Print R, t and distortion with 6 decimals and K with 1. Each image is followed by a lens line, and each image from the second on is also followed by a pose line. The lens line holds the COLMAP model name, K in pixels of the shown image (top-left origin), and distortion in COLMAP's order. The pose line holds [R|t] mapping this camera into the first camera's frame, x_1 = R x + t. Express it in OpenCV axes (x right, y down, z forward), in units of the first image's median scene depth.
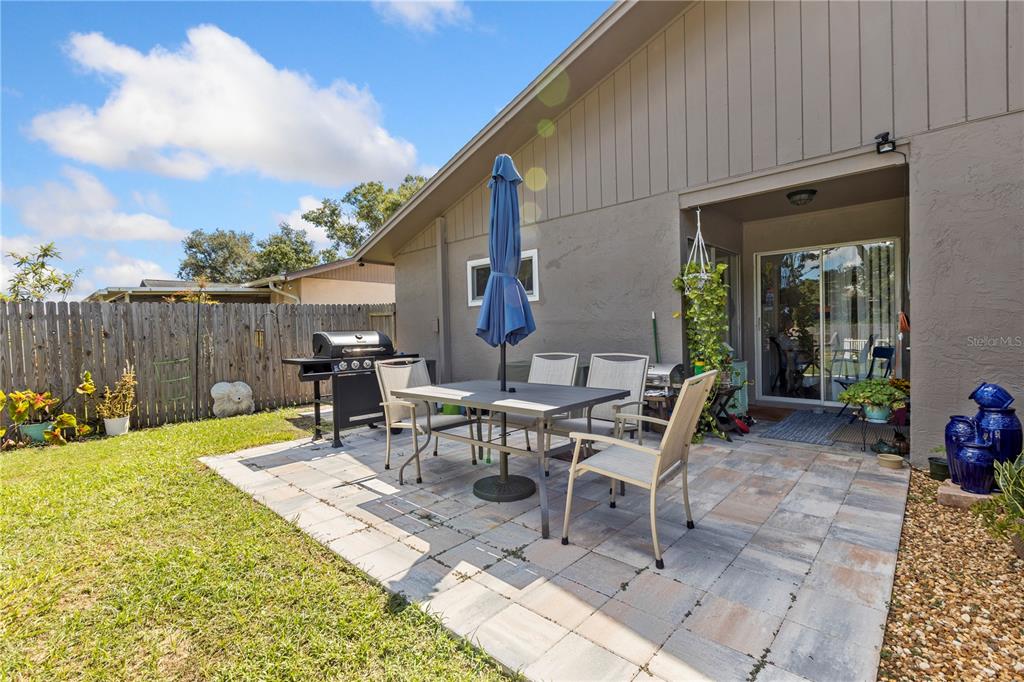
lens RADIAL K [[456.8, 0, 513.7], [0, 456.8, 338.2], [0, 0, 1]] dist [0.004629, -0.000403]
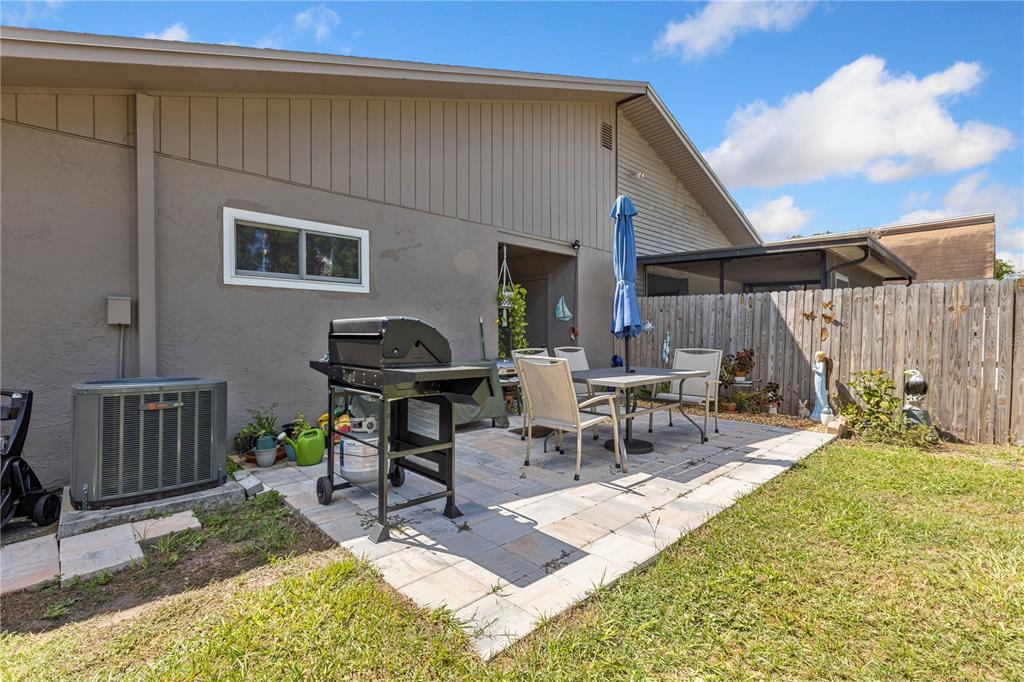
lens RADIAL K [[456.8, 0, 507.2], [0, 456.8, 341.4], [0, 0, 1]] dist [0.004629, -0.000403]
pose [[0.068034, 0.006082, 0.997664, -1.258644], [0.015973, 0.999847, -0.007184, 0.025113], [-0.997555, 0.016424, 0.067927, 1.154813]]
